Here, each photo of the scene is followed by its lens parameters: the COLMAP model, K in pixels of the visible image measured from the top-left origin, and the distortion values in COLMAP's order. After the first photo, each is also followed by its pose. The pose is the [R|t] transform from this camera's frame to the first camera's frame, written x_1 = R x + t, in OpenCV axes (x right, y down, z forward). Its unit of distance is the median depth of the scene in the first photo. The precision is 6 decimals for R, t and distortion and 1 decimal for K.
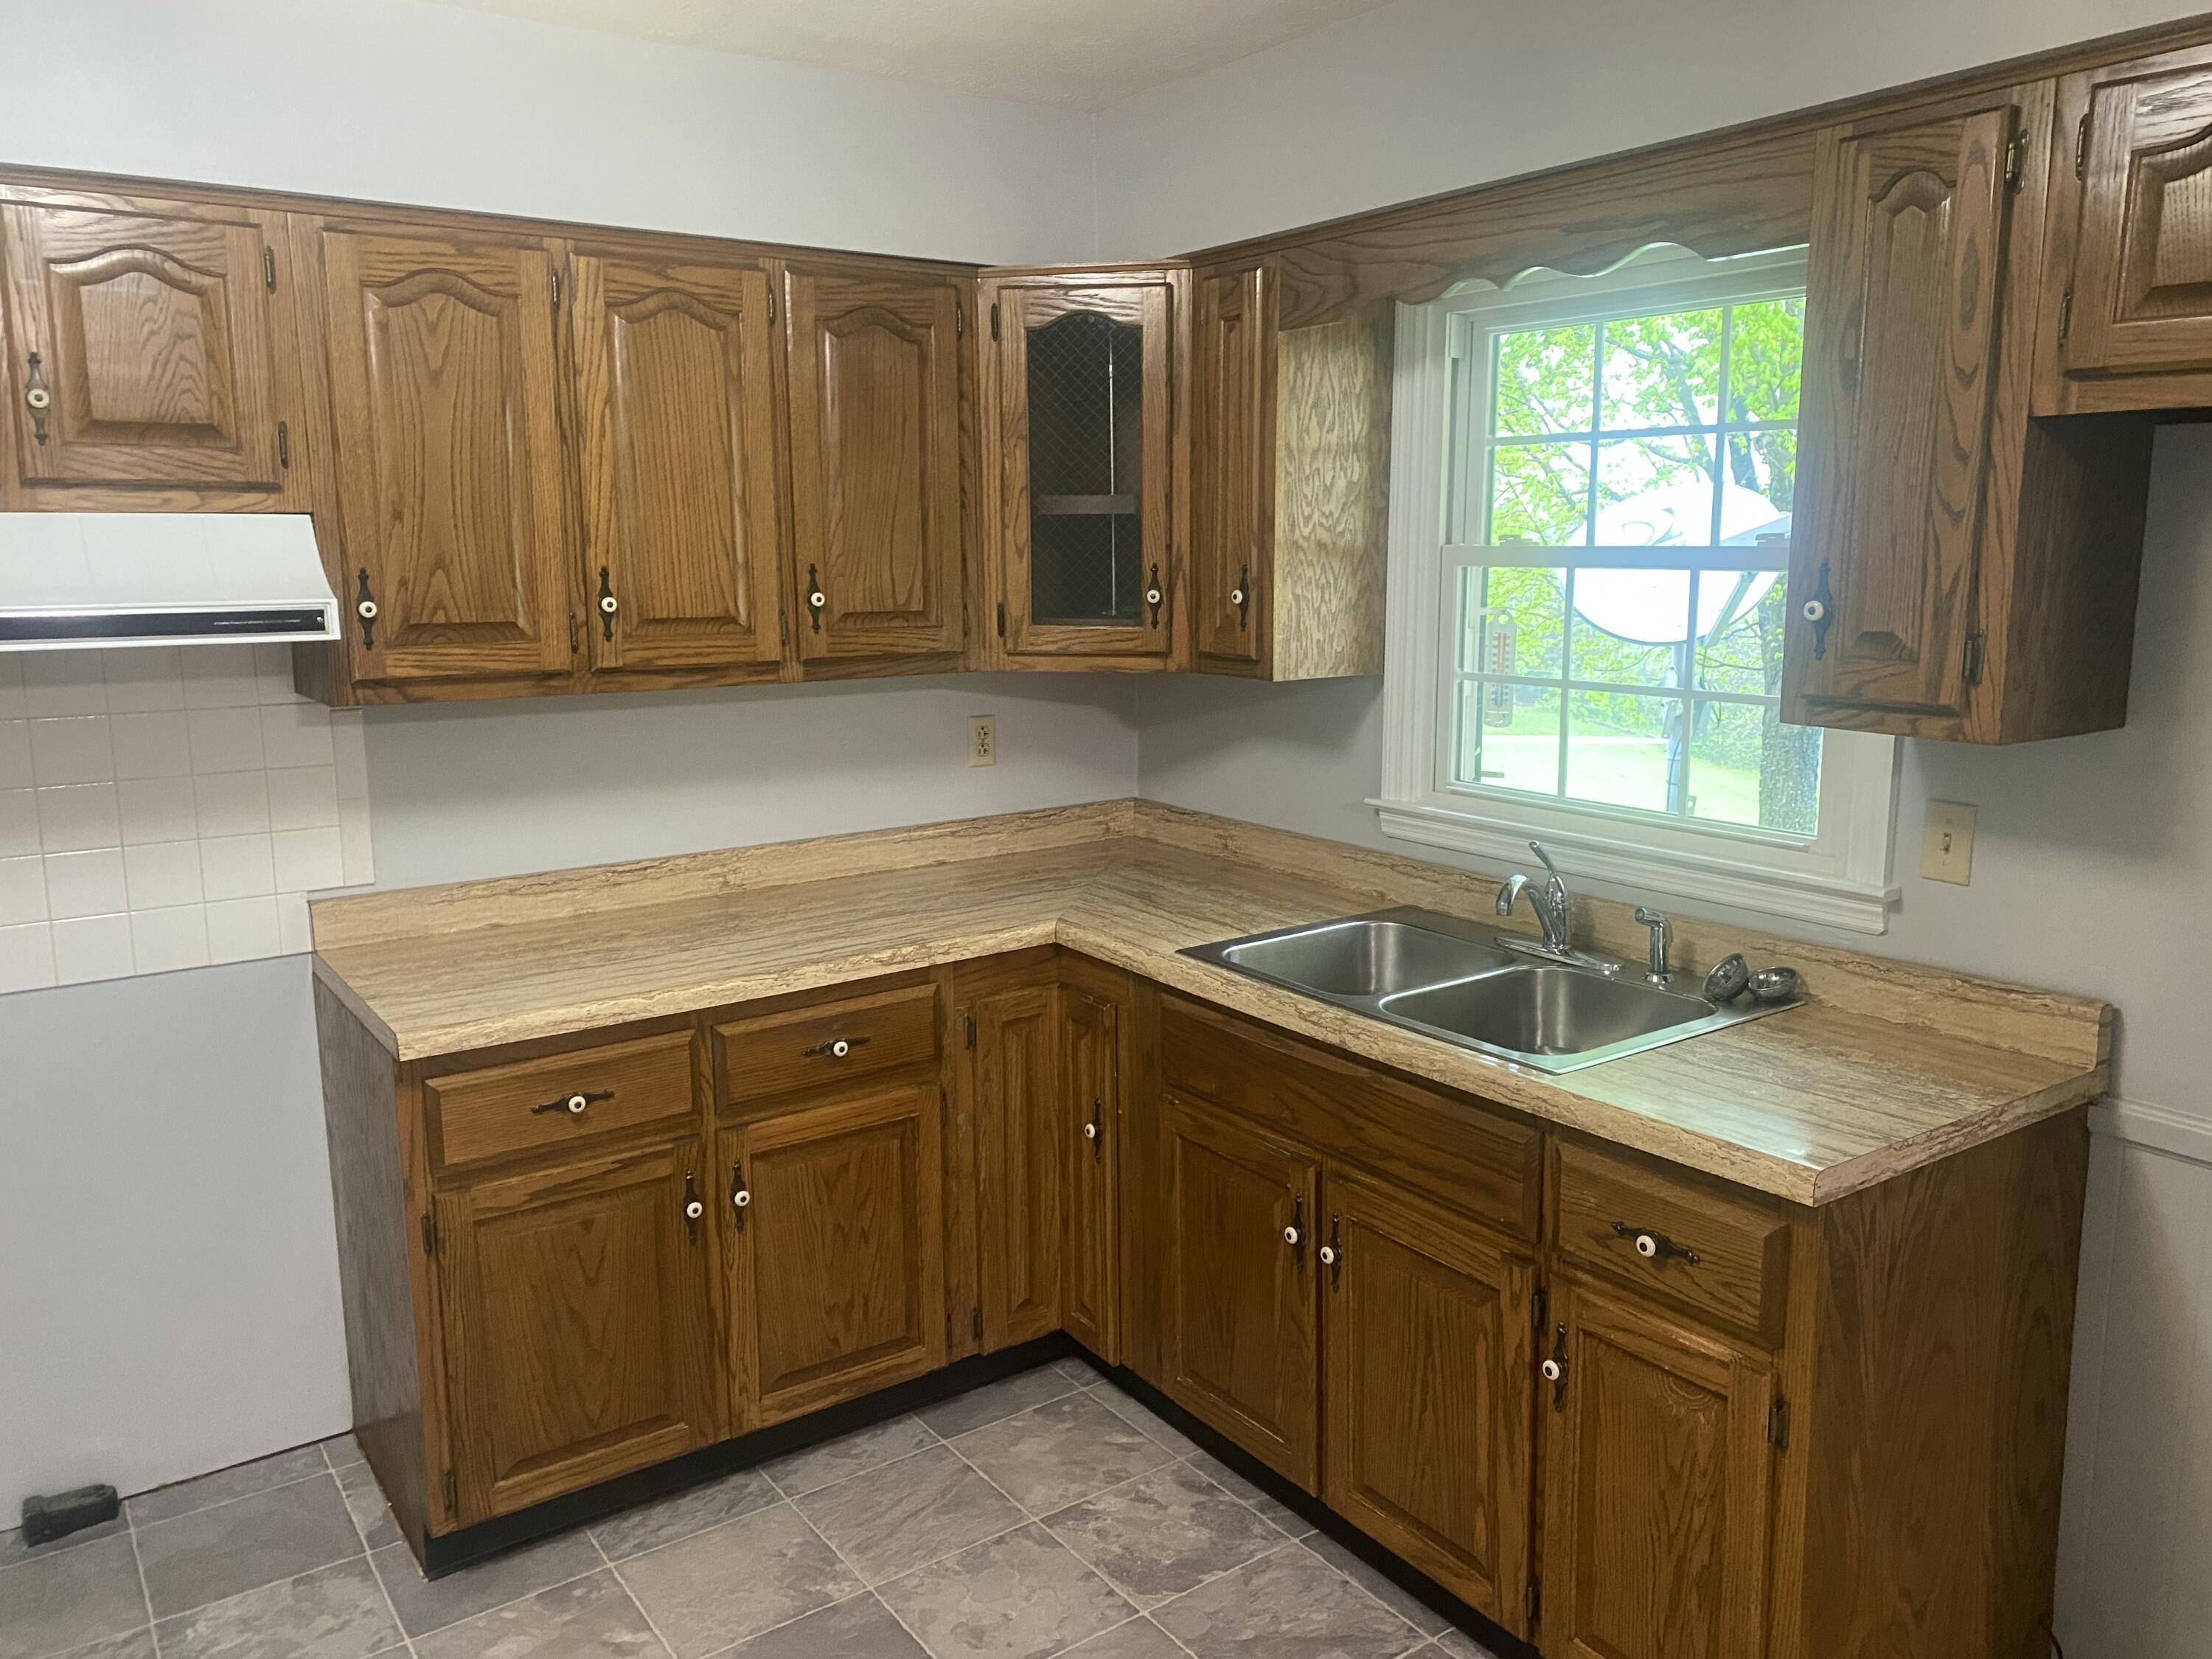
lens RADIAL K [[1679.4, 0, 1154.6], [0, 1679.4, 793.3], [0, 0, 1]] dist [0.039641, -0.062952]
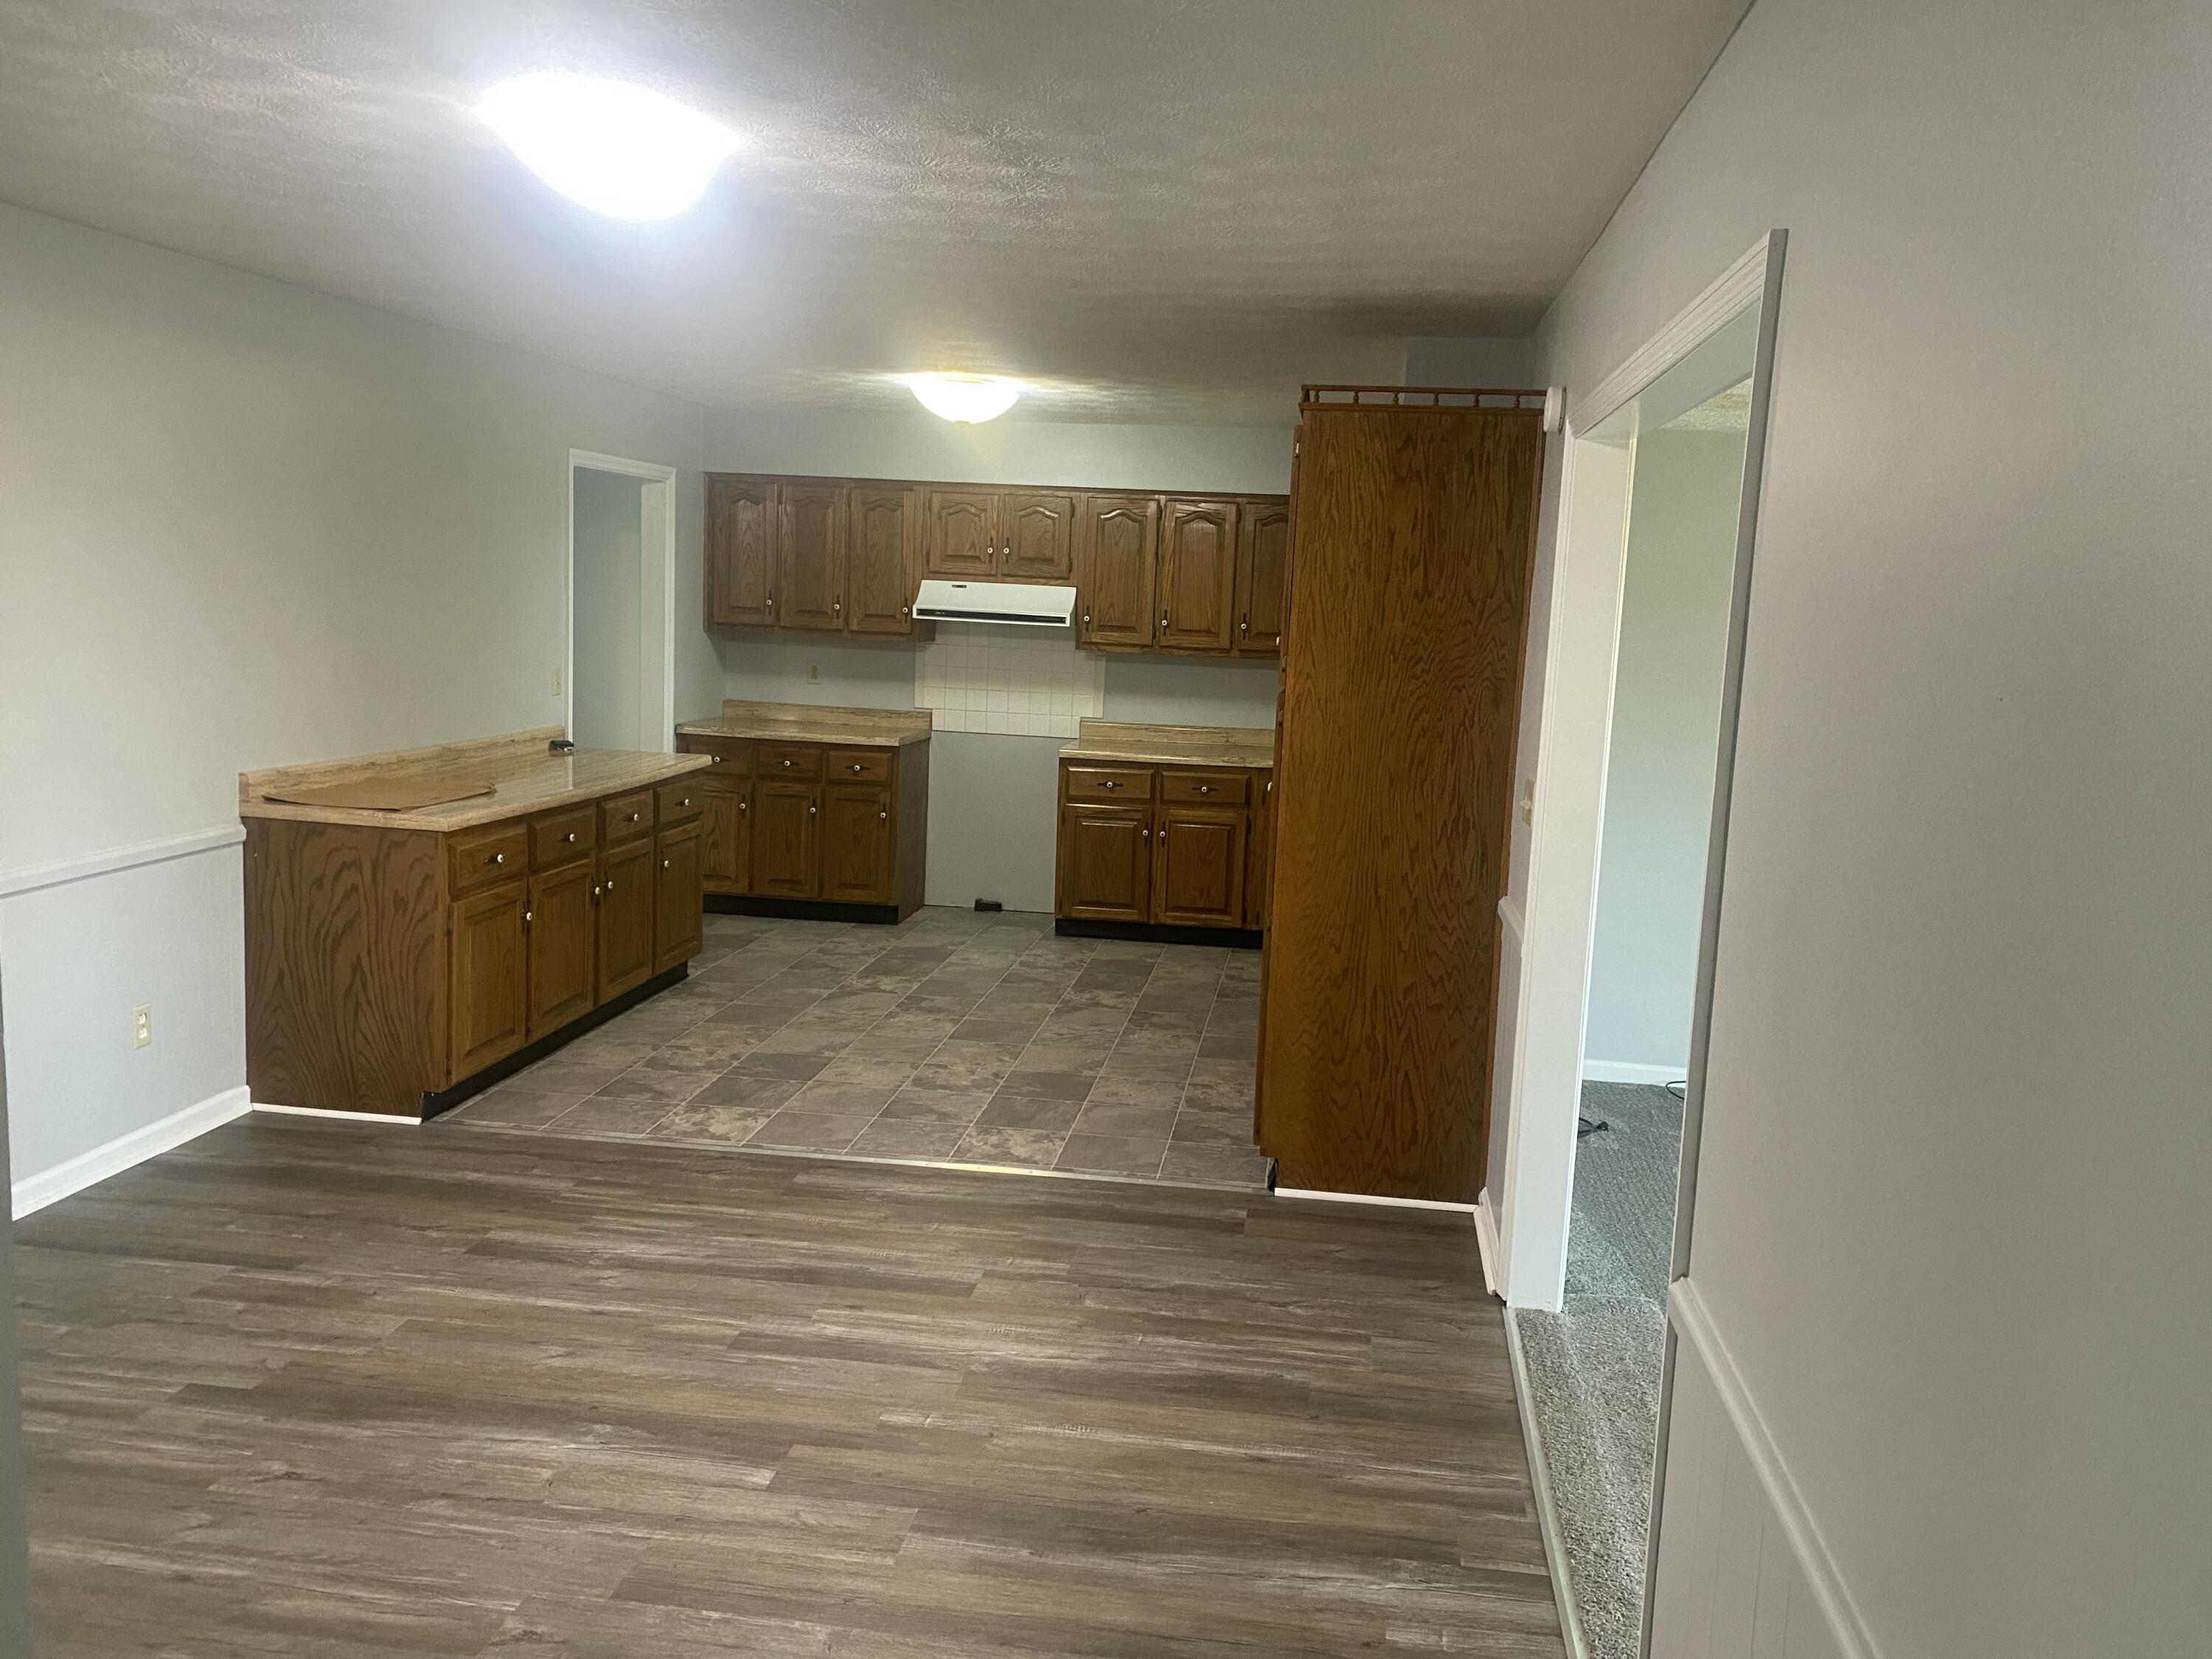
lens RADIAL K [[1682.3, 0, 1106.0], [0, 1682.3, 829.5], [0, 0, 1]] dist [0.073333, -0.078536]
pose [[0.705083, 0.132167, -0.696699, 1.588271], [-0.153045, 0.987685, 0.032482, 0.150972], [0.692413, 0.083724, 0.716628, -1.042199]]
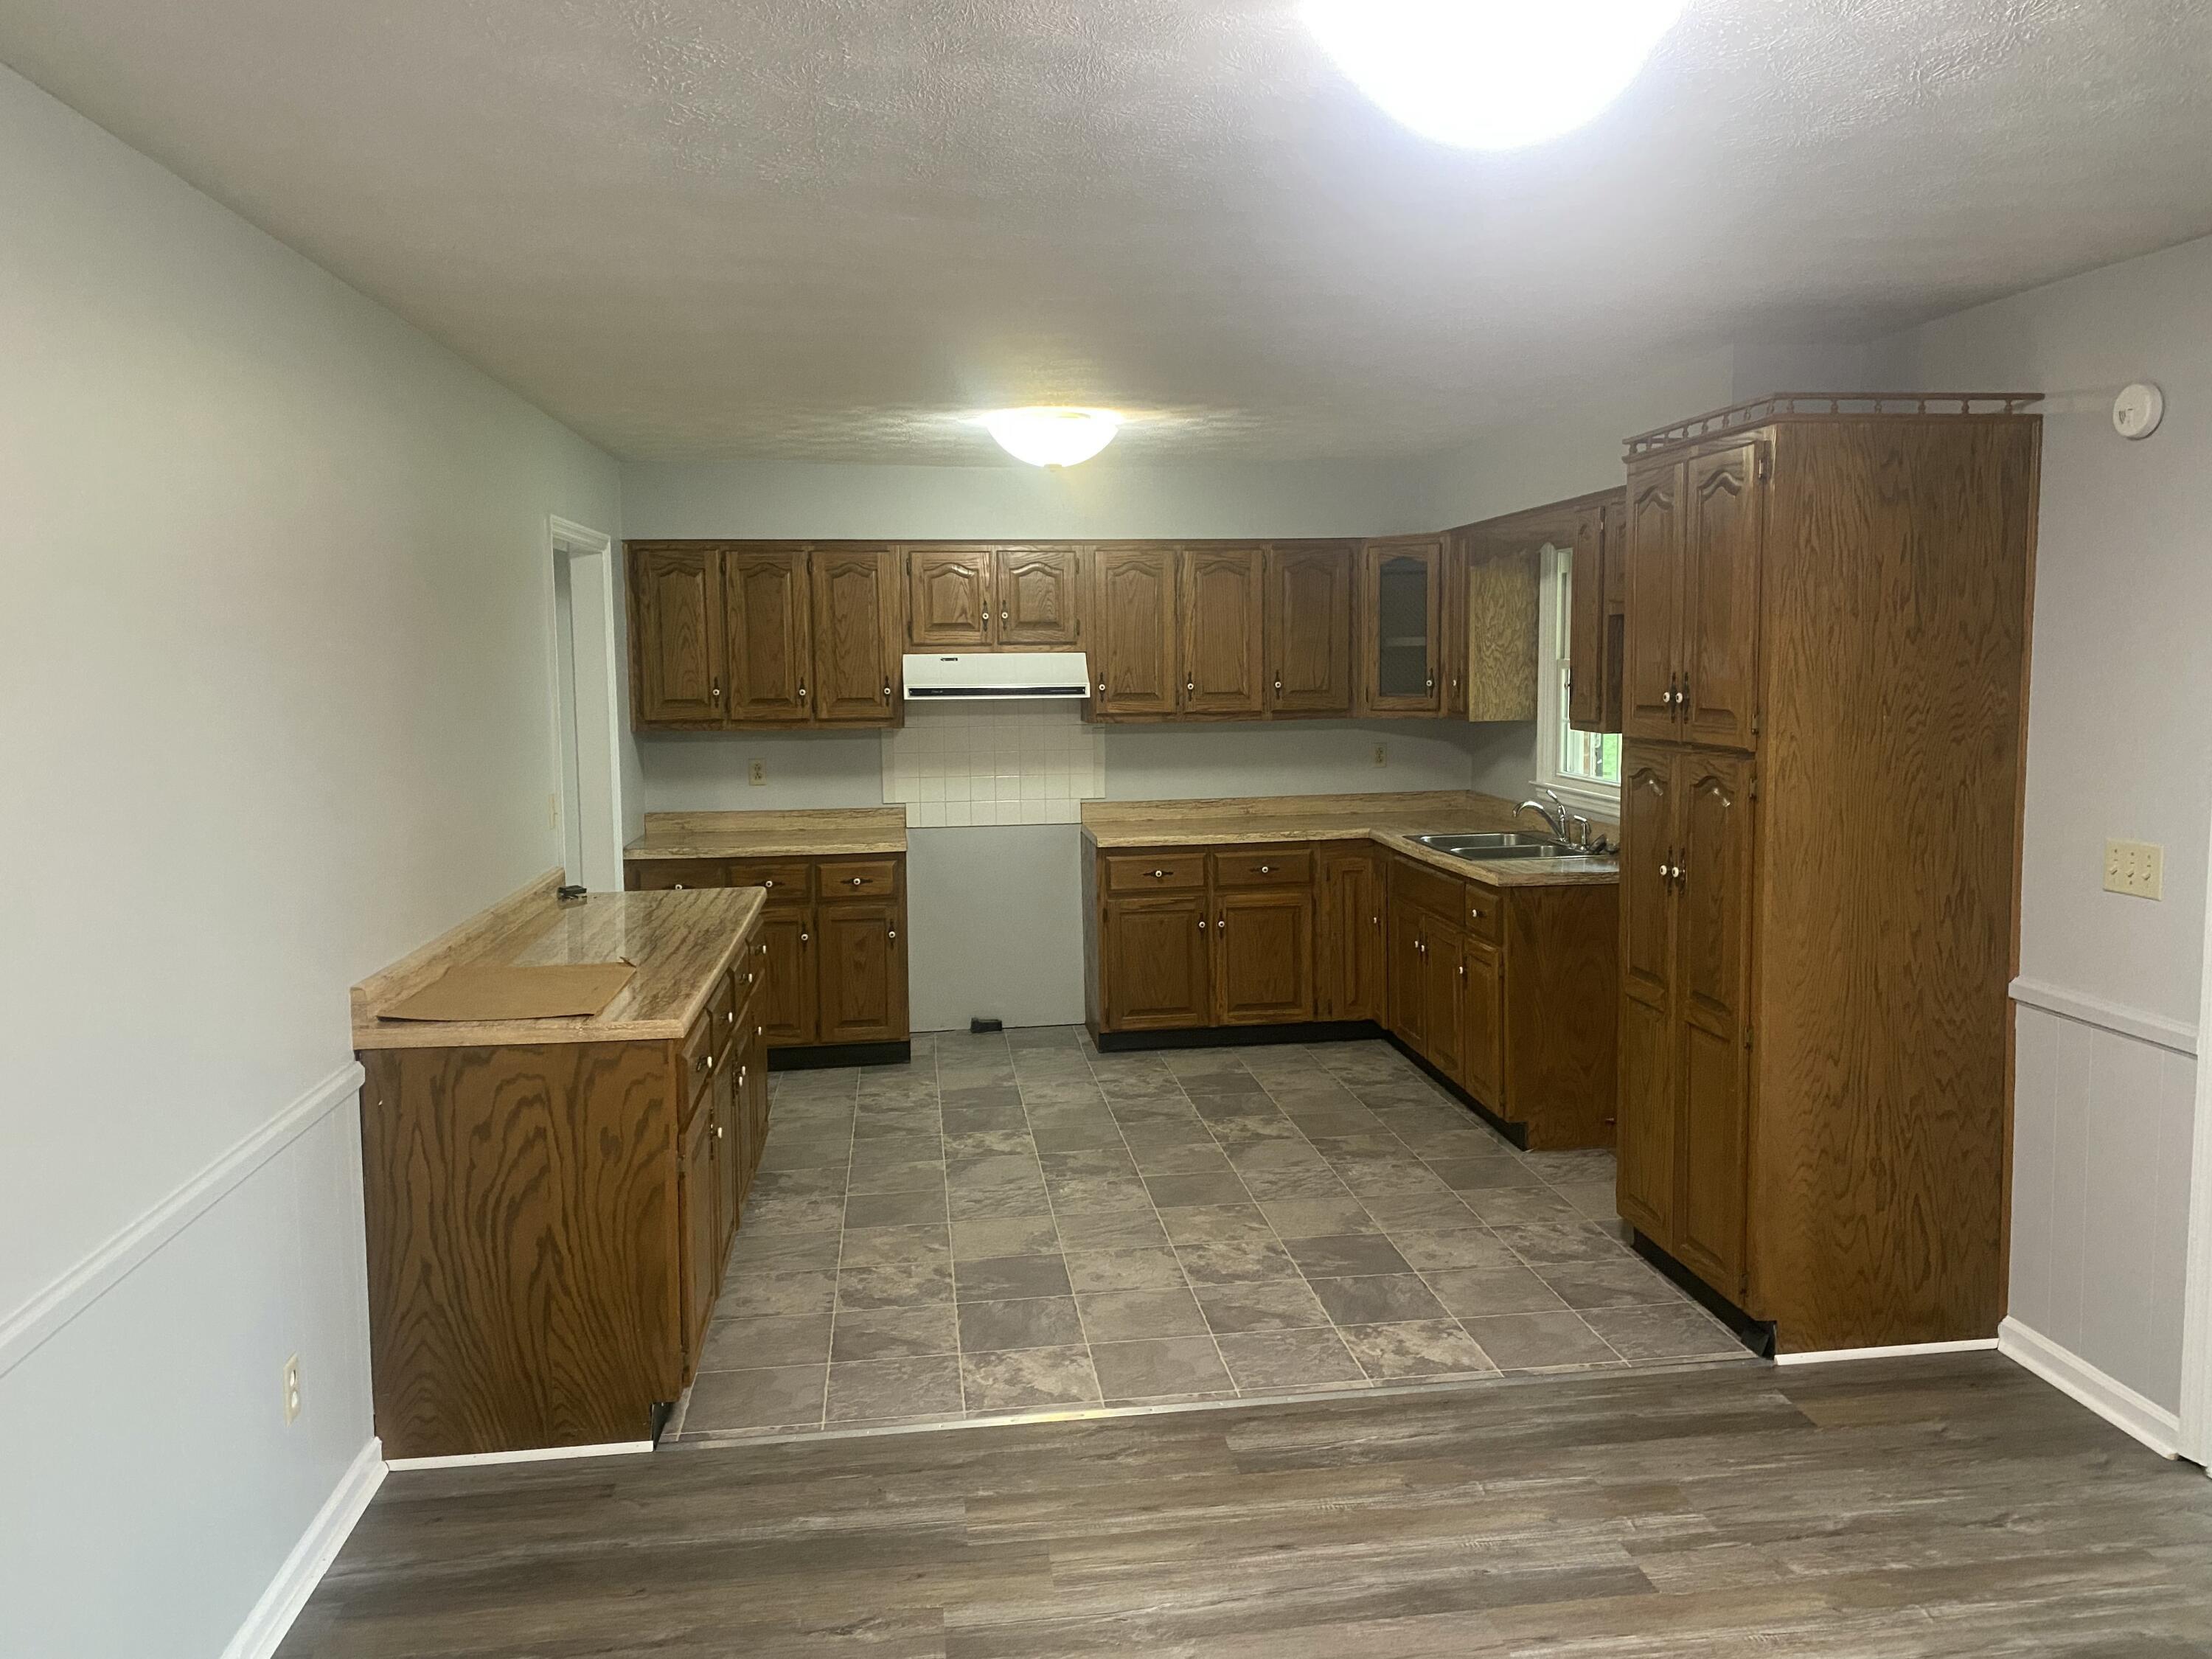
lens RADIAL K [[1682.3, 0, 1106.0], [0, 1682.3, 829.5], [0, 0, 1]] dist [0.073333, -0.078536]
pose [[0.870411, 0.042676, -0.490472, 0.788273], [-0.064068, 0.997583, -0.026899, 0.172308], [0.488139, 0.054837, 0.871042, -1.205798]]
